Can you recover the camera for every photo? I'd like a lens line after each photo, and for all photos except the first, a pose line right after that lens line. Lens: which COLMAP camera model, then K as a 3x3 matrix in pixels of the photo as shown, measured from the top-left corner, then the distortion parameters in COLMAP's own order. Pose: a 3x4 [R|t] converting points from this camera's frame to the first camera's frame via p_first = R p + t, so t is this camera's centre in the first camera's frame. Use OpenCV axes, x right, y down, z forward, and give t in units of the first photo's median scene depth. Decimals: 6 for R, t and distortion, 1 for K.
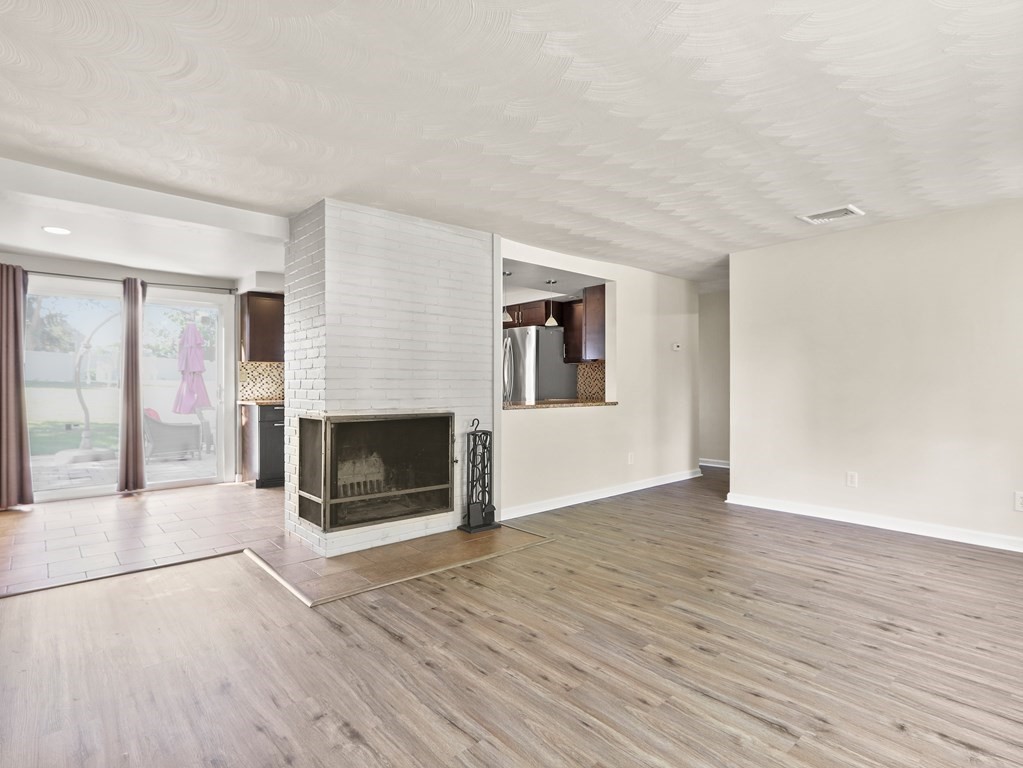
lens RADIAL K [[545.2, 0, 505.1], [0, 545.2, 387.8], [0, 0, 1]] dist [0.000940, -0.005114]
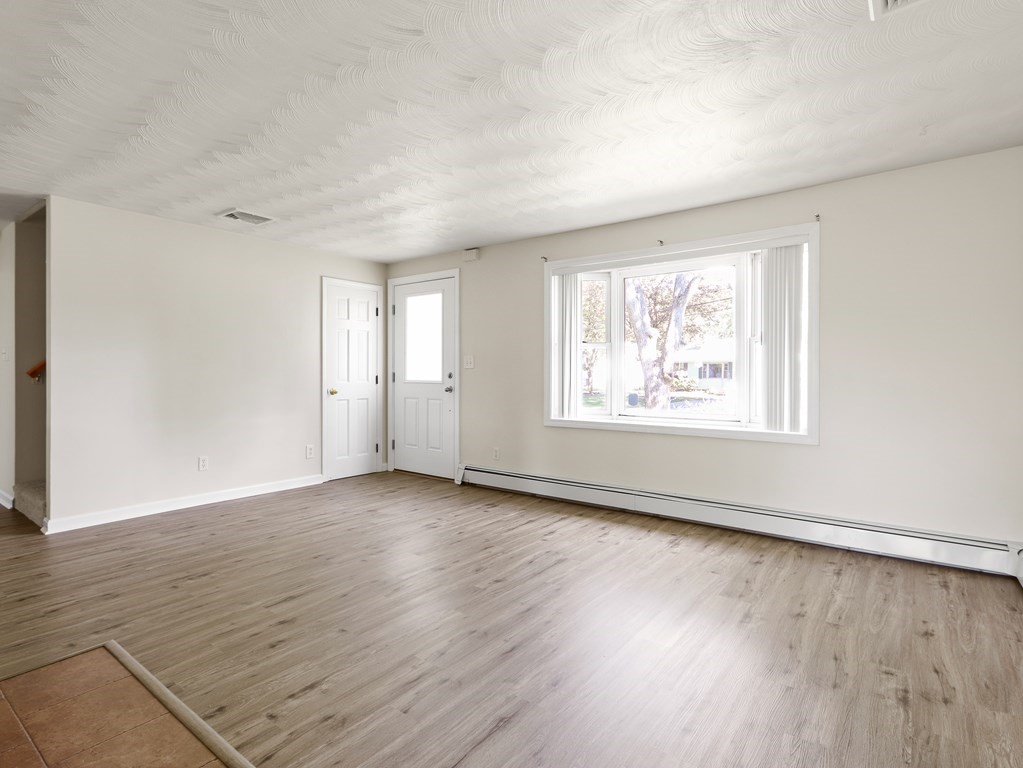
lens RADIAL K [[545.2, 0, 505.9], [0, 545.2, 374.1], [0, 0, 1]] dist [0.000940, -0.005114]
pose [[-0.221543, -0.000192, 0.975151, -0.693076], [0.006451, 0.999978, 0.001663, -0.002684], [-0.975129, 0.006659, -0.221537, 0.887186]]
